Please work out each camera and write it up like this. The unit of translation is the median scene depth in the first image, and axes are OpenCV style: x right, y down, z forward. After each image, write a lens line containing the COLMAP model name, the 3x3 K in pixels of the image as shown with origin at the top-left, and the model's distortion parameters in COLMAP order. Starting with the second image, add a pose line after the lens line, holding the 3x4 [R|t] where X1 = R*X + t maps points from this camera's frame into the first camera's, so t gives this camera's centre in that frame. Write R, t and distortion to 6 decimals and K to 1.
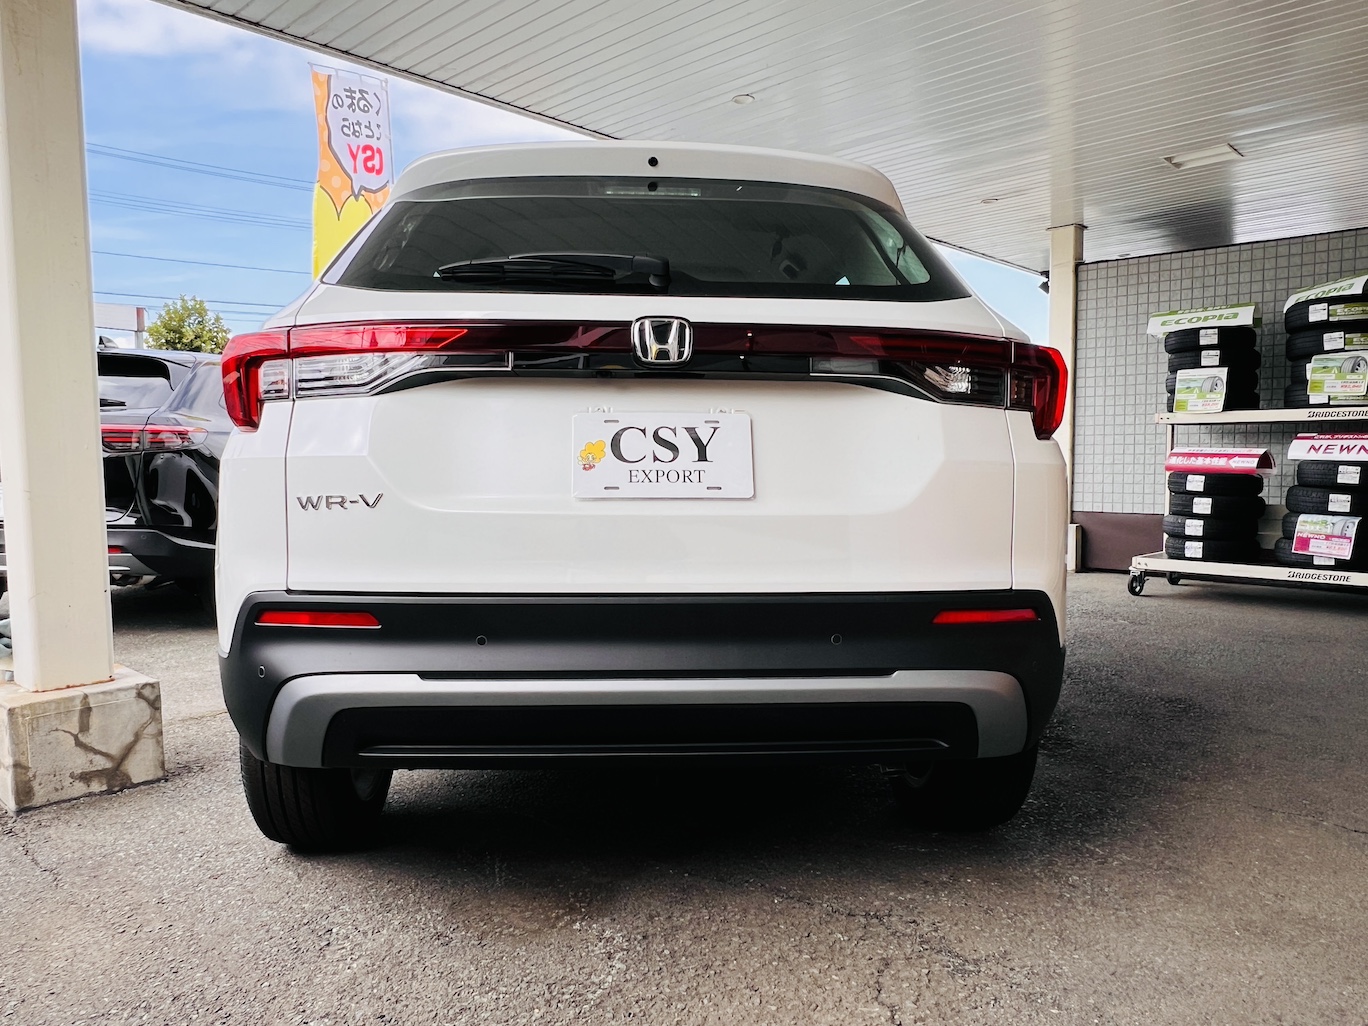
lens RADIAL K [[955.2, 0, 684.0], [0, 955.2, 513.0], [0, 0, 1]] dist [-0.004012, -0.000972]
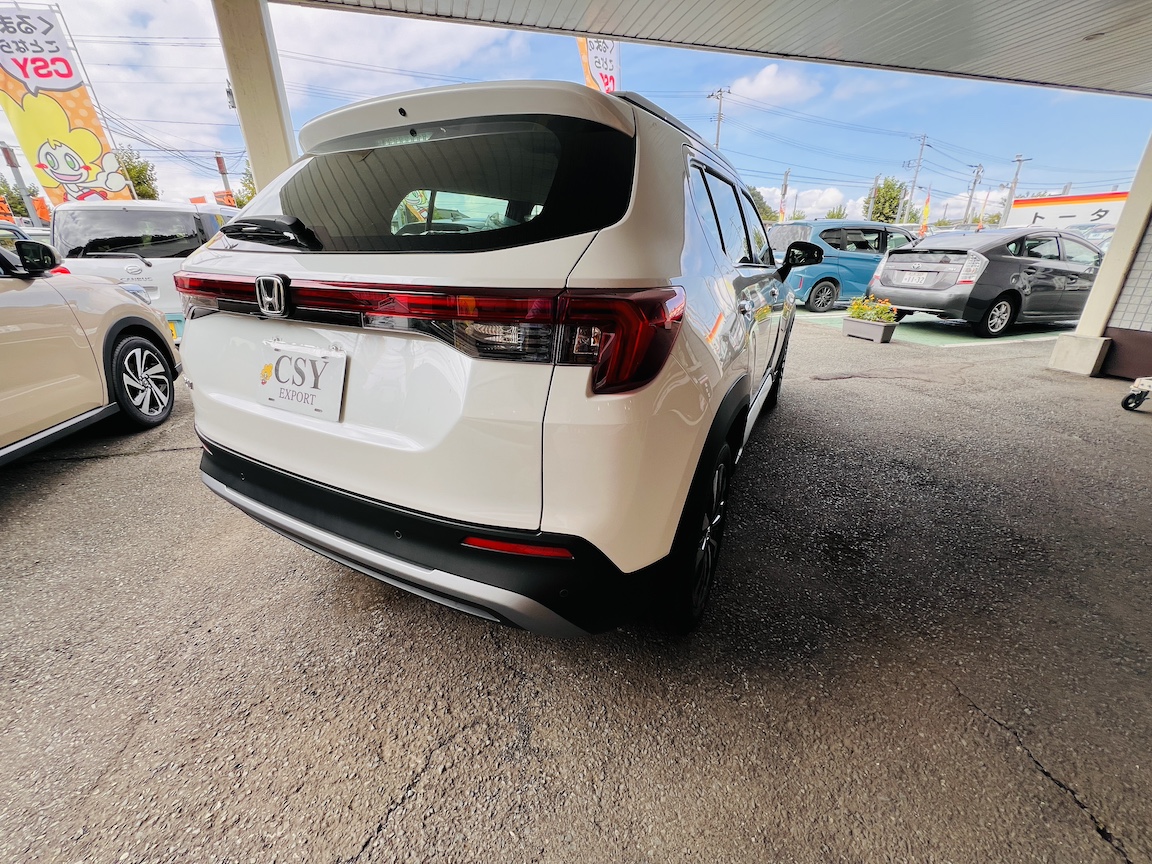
lens RADIAL K [[462.6, 0, 574.7], [0, 462.6, 427.9], [0, 0, 1]] dist [-0.001575, -0.000294]
pose [[0.855986, 0.187271, -0.481889, 0.549012], [-0.030599, 0.948807, 0.314371, -0.181960], [0.516092, -0.254352, 0.817896, 0.543406]]
